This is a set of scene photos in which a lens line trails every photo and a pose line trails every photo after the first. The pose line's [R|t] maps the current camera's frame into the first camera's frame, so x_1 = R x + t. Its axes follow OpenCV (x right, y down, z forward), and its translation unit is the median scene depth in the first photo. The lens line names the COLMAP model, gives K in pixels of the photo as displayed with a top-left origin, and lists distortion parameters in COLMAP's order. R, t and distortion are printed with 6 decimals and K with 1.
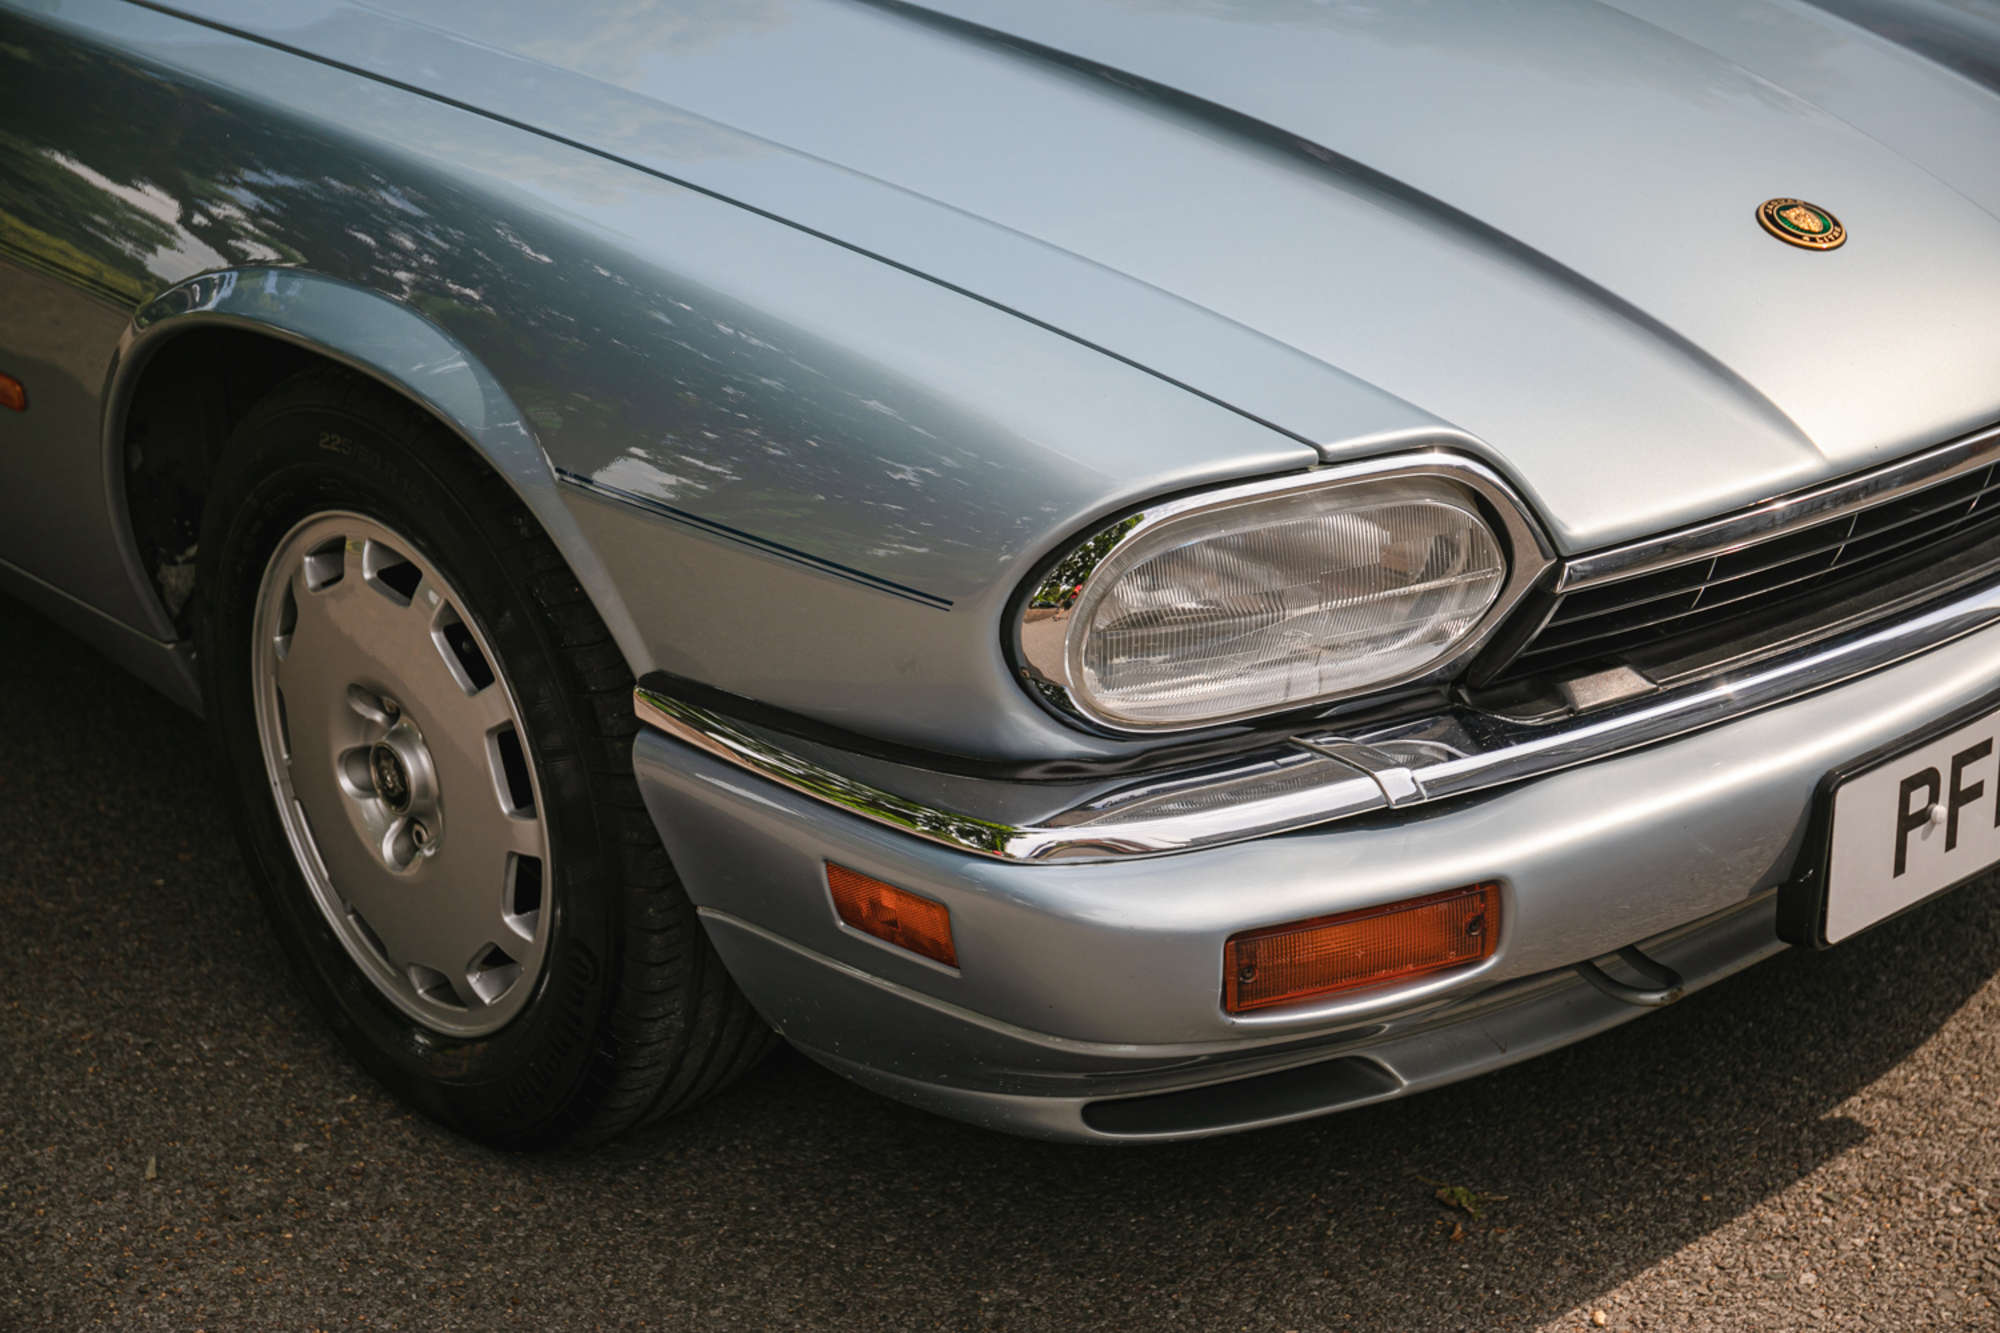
lens RADIAL K [[4016.9, 0, 979.7], [0, 4016.9, 671.0], [0, 0, 1]] dist [0.166361, 0.000000]
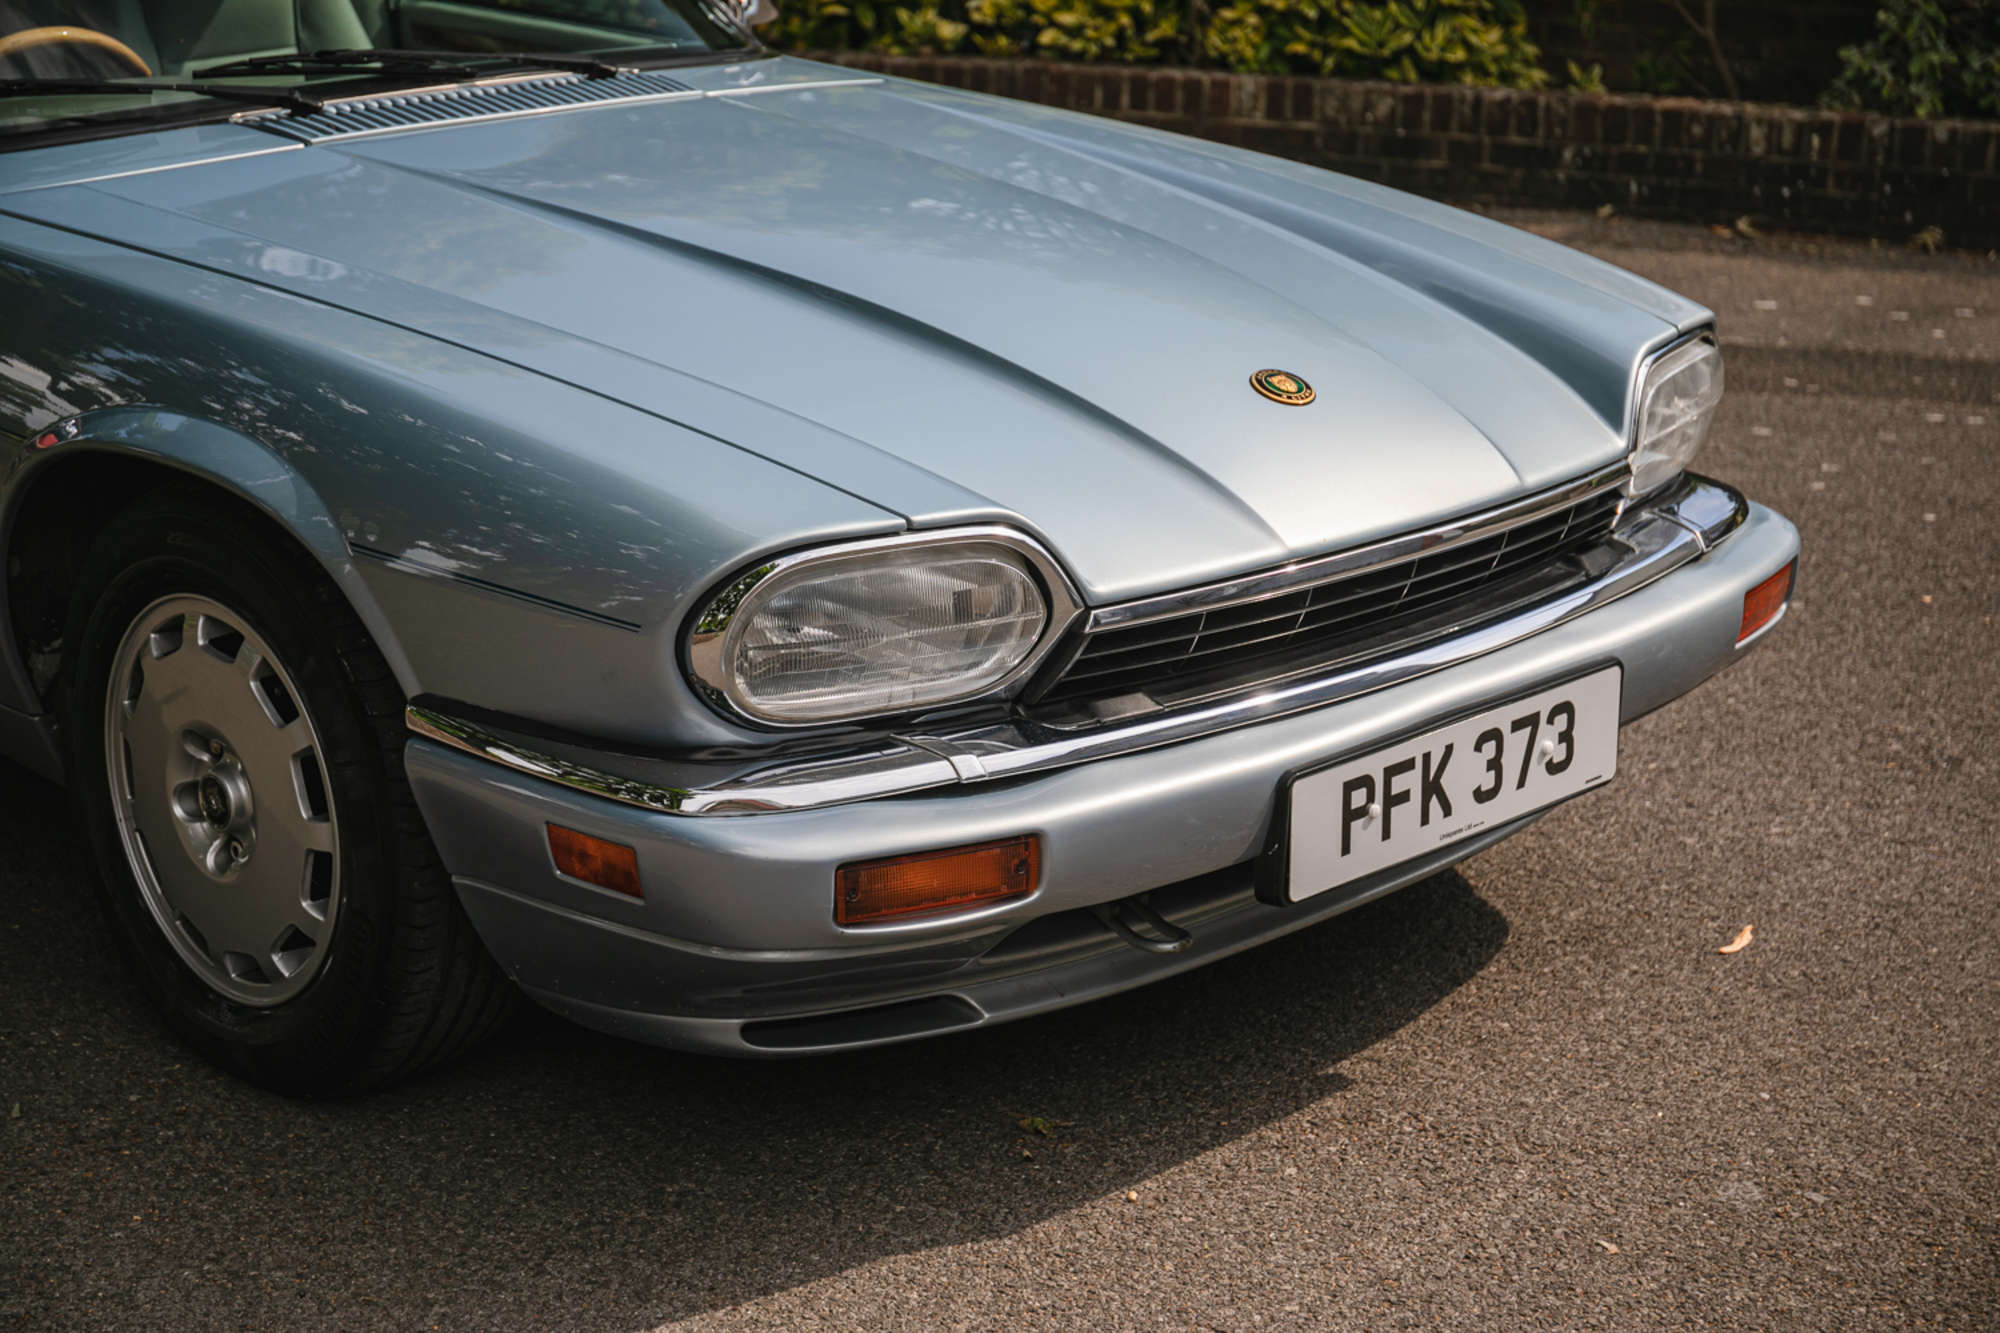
lens RADIAL K [[4016.9, 0, 1019.6], [0, 4016.9, 601.4], [0, 0, 1]] dist [0.166361, 0.000000]
pose [[0.998013, 0.007627, 0.062541, 0.031415], [-0.001266, 0.994873, -0.101122, 0.098001], [-0.062992, 0.100842, 0.992906, -0.326517]]
